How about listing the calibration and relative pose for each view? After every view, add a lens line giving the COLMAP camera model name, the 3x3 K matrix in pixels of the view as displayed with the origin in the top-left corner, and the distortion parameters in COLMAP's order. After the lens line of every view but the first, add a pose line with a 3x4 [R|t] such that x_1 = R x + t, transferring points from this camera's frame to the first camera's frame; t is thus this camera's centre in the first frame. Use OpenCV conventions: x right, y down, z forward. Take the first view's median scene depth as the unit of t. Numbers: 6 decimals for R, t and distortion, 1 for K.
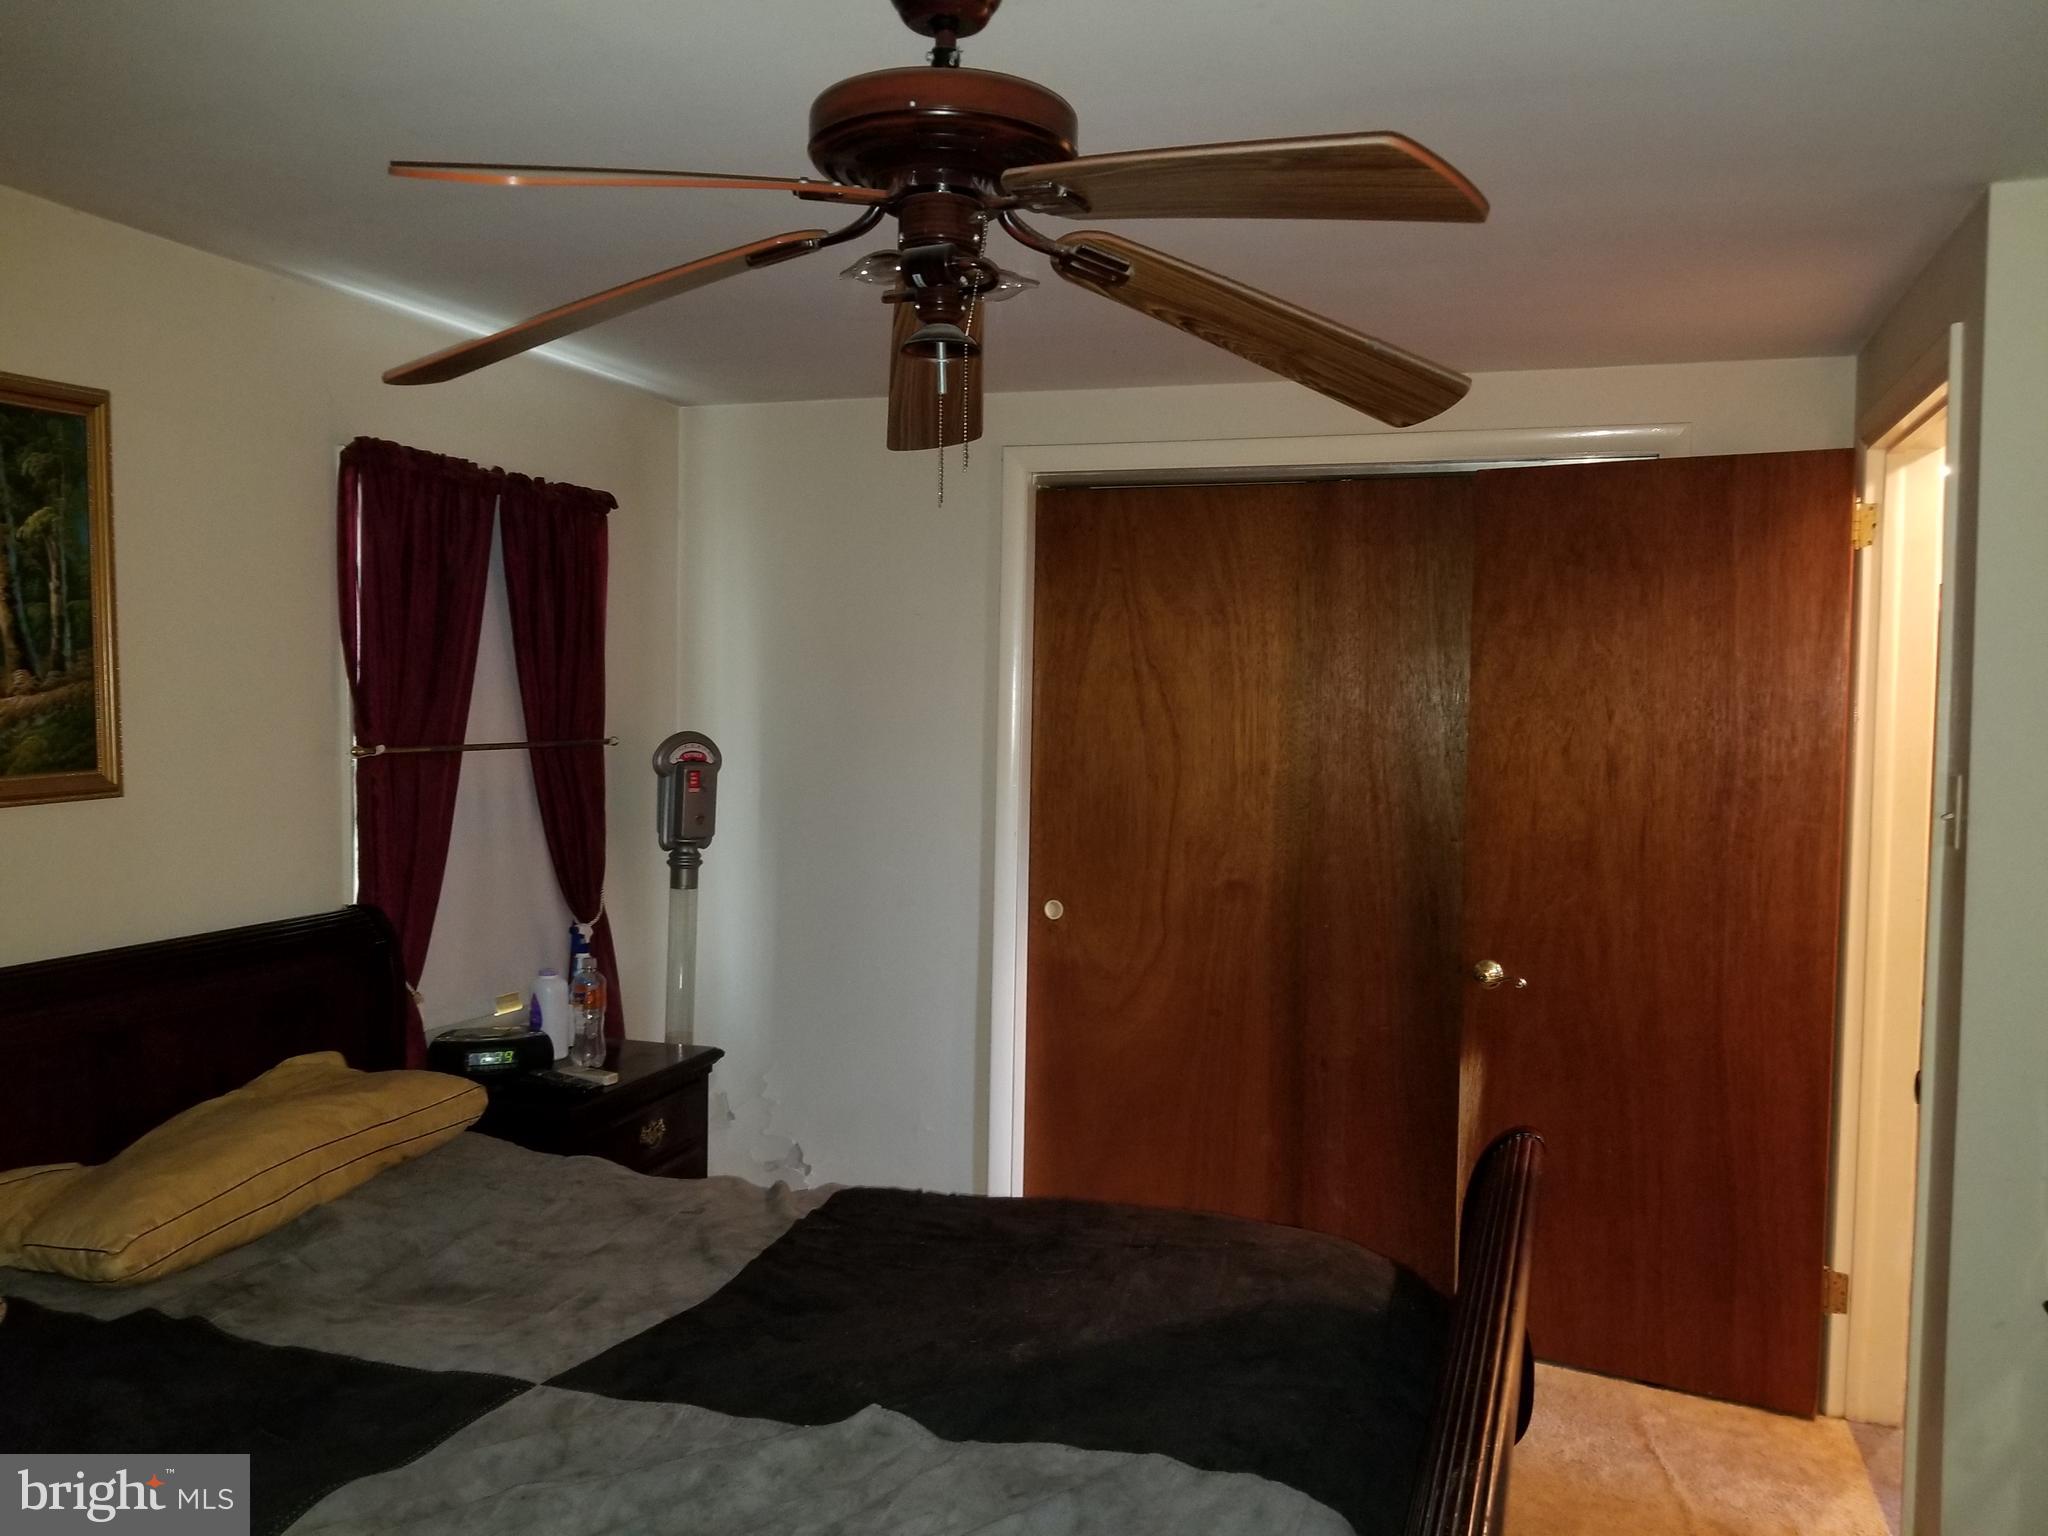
lens RADIAL K [[1665.3, 0, 1032.0], [0, 1665.3, 780.8], [0, 0, 1]] dist [0.067534, -0.114558]
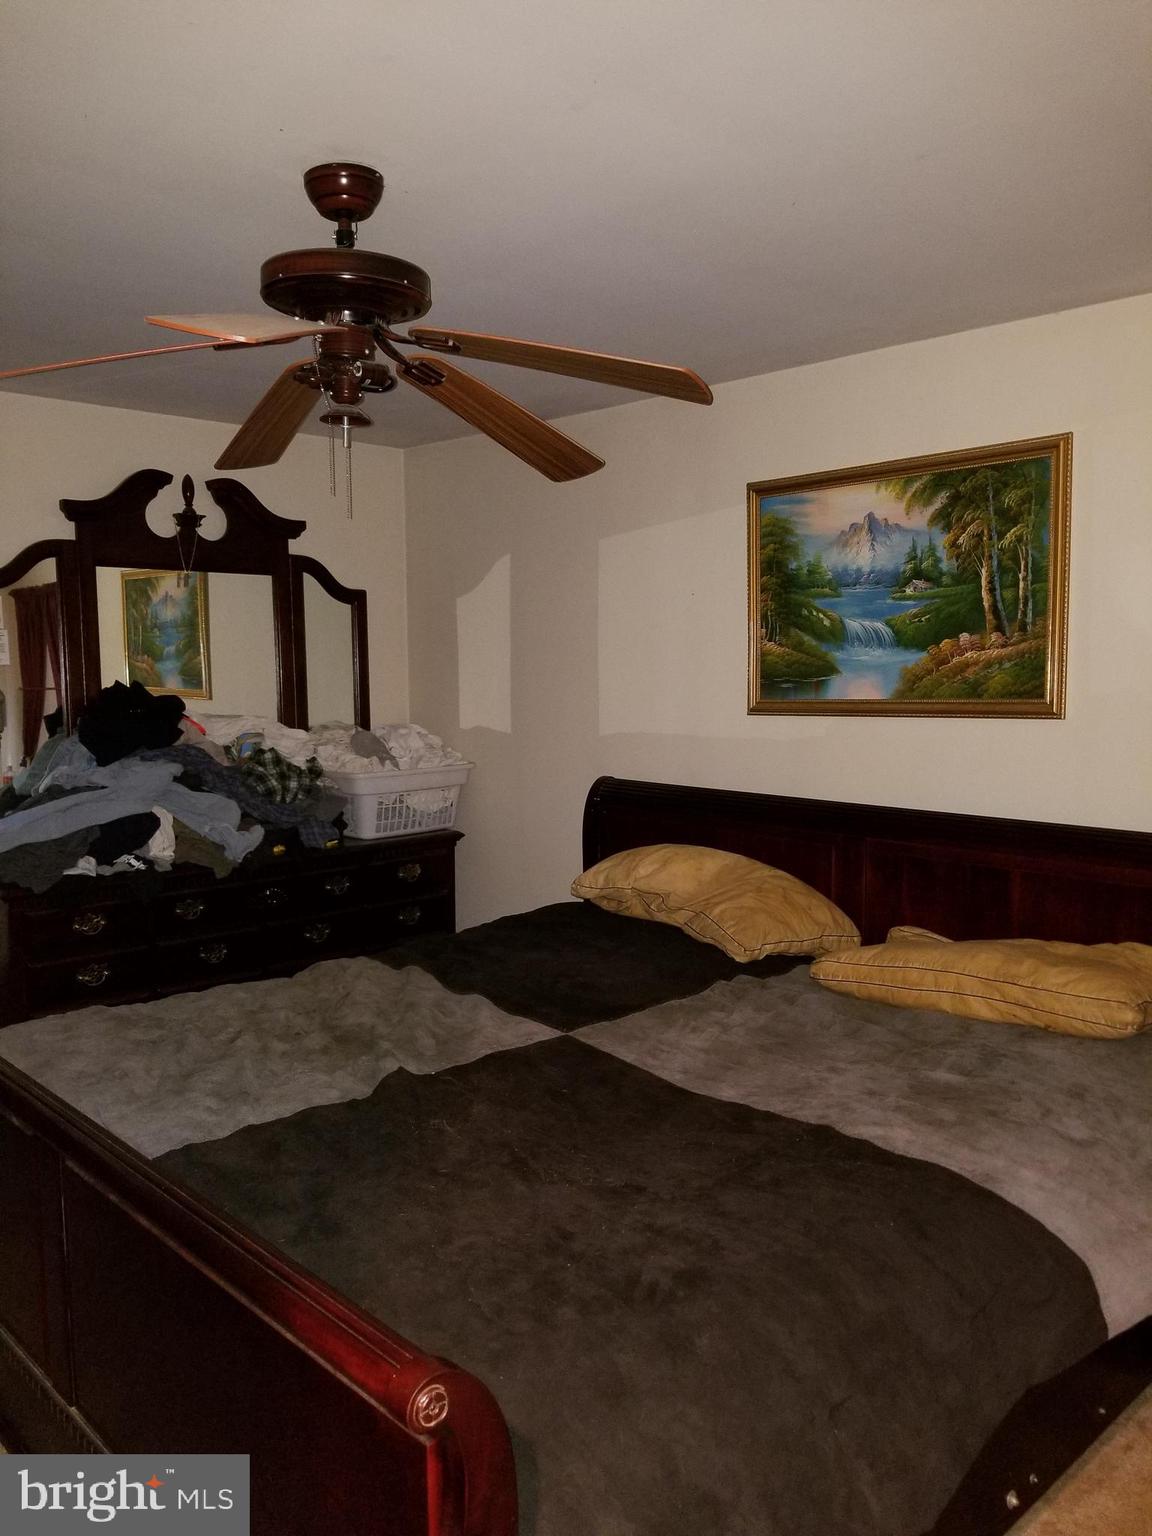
lens RADIAL K [[1248.9, 0, 575.7], [0, 1248.9, 766.2], [0, 0, 1]] dist [0.067534, -0.114558]
pose [[-0.477219, 0.070069, -0.875987, 0.607605], [-0.047896, 0.993261, 0.105542, -0.045133], [0.877478, 0.092323, -0.470647, 1.174564]]
